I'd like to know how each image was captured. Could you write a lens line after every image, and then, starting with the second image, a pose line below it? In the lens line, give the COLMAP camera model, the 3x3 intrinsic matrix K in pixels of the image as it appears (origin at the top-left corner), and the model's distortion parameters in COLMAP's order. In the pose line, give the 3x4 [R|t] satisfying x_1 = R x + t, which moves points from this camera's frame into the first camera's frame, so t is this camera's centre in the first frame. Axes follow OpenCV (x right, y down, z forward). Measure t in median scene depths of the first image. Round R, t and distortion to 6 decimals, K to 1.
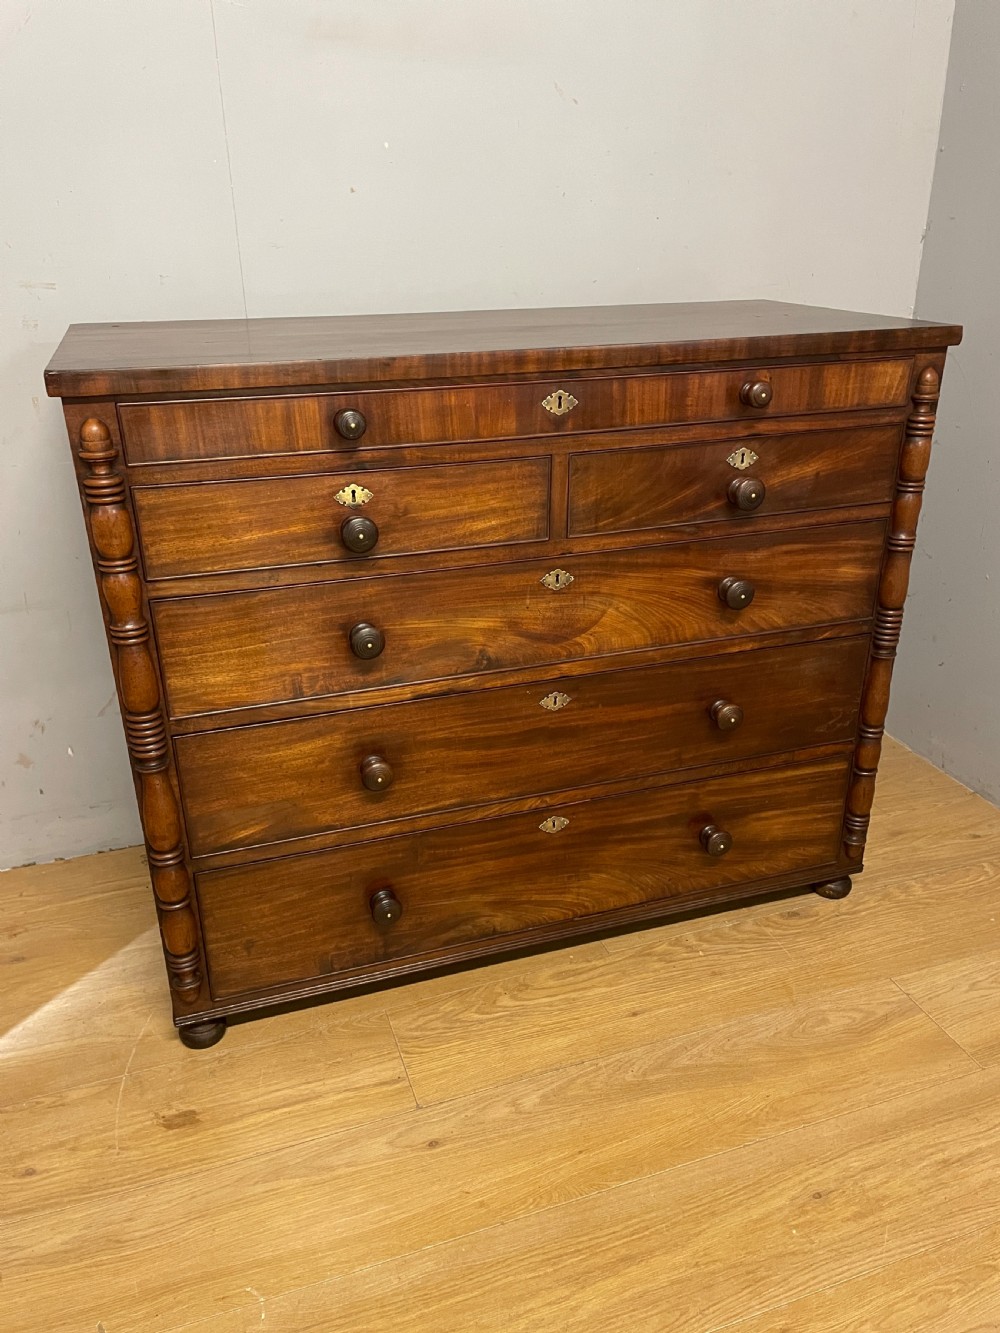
lens RADIAL K [[1013.3, 0, 495.9], [0, 1013.3, 662.4], [0, 0, 1]] dist [0.092691, -0.121410]
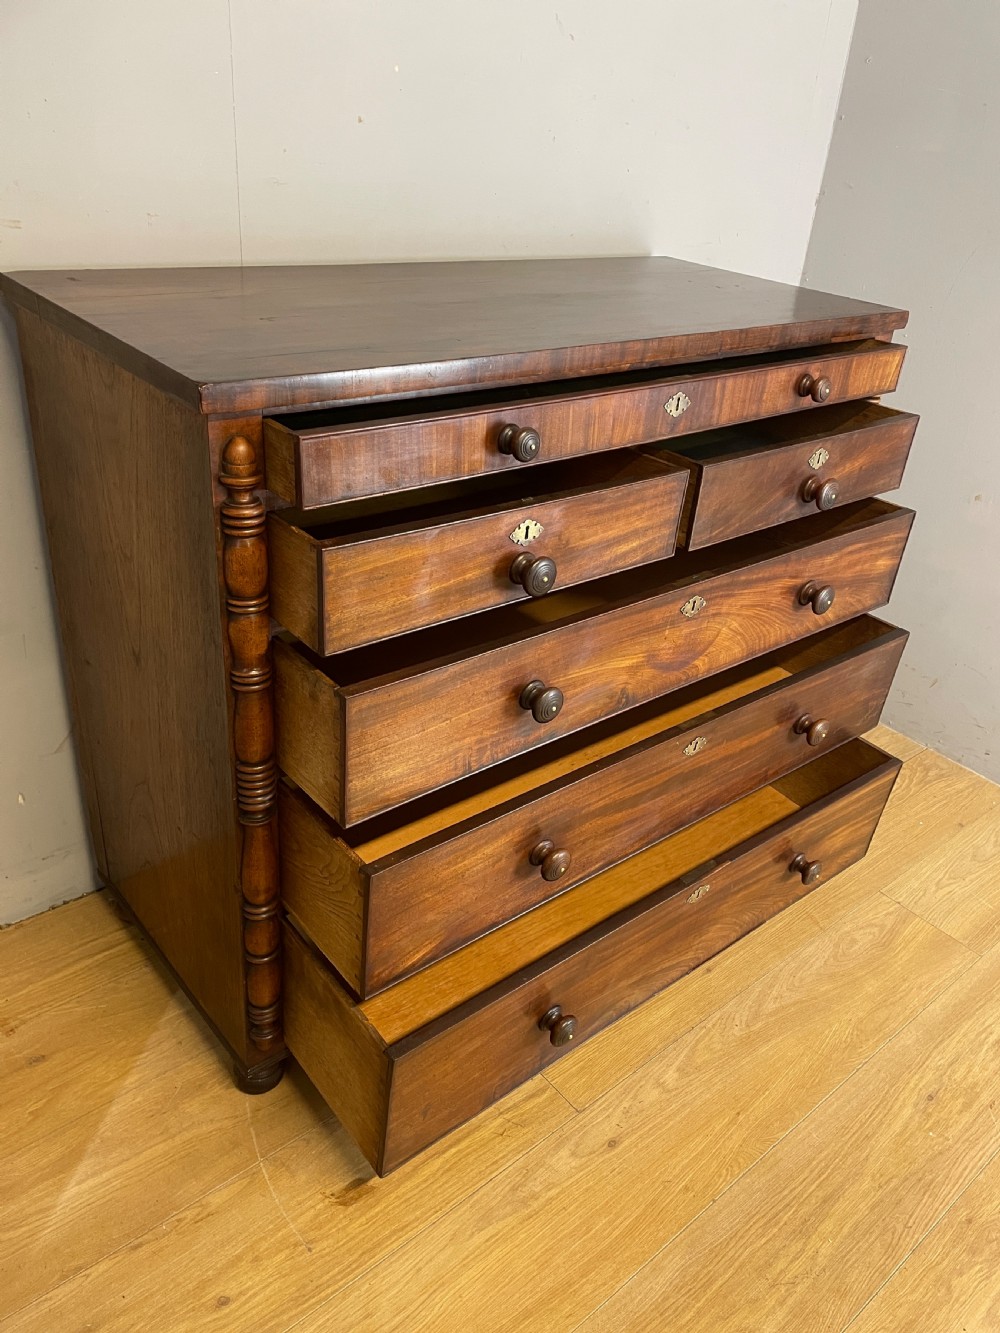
lens RADIAL K [[1013.3, 0, 517.7], [0, 1013.3, 673.2], [0, 0, 1]] dist [0.092691, -0.121410]
pose [[0.922576, -0.105610, 0.371081, -0.488091], [0.061284, 0.989709, 0.129308, -0.135897], [-0.380918, -0.096556, 0.919553, 0.143508]]
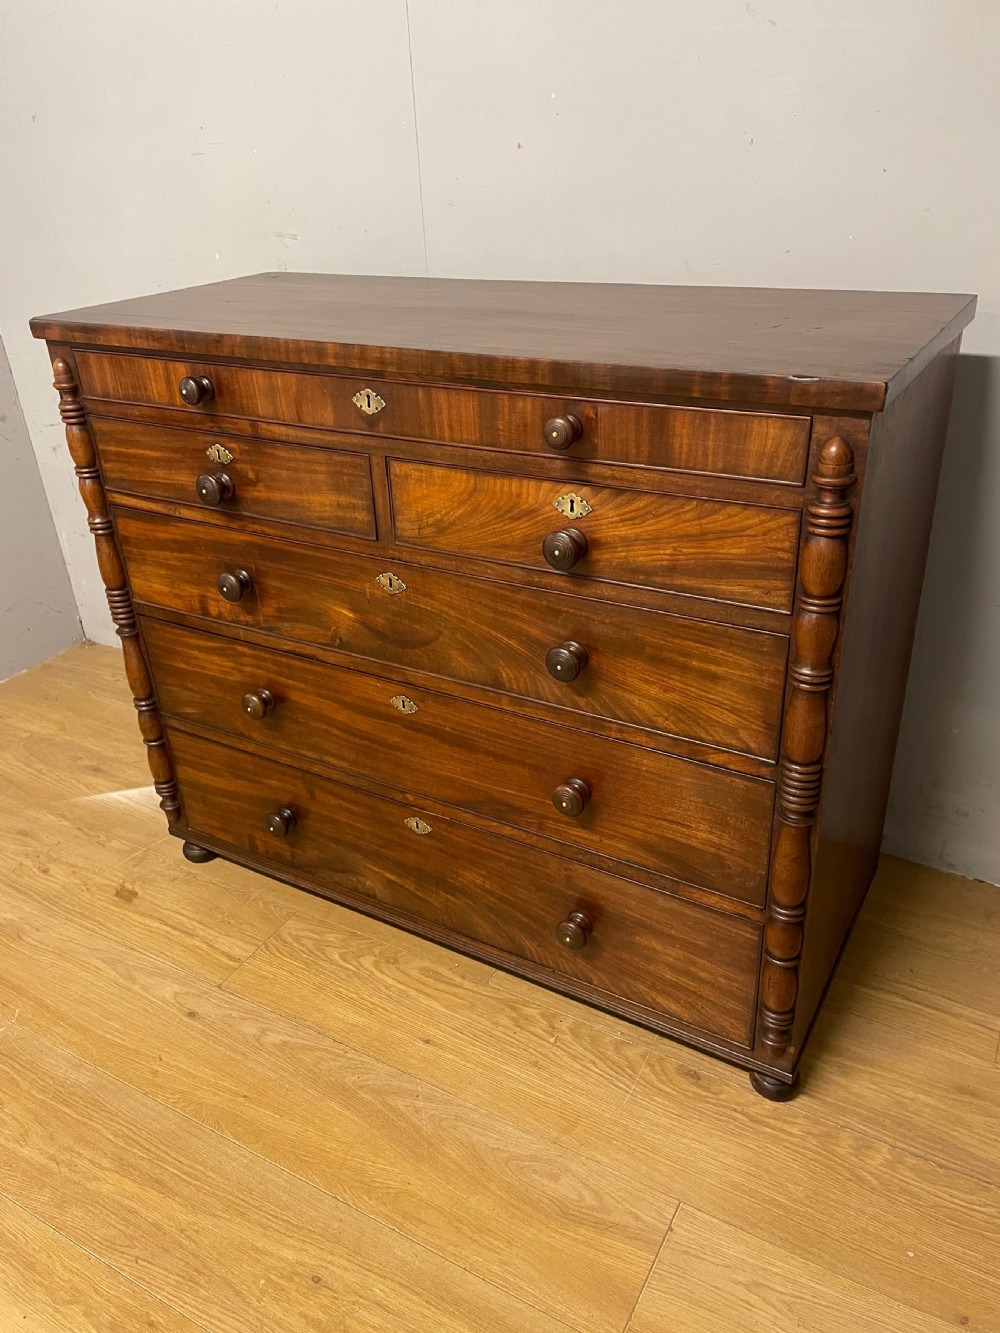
lens RADIAL K [[1013.3, 0, 495.1], [0, 1013.3, 671.8], [0, 0, 1]] dist [0.092691, -0.121410]
pose [[0.655144, 0.337828, -0.675766, 0.842030], [-0.269523, 0.940111, 0.208682, -0.240695], [0.705794, 0.045418, 0.706960, 0.408175]]
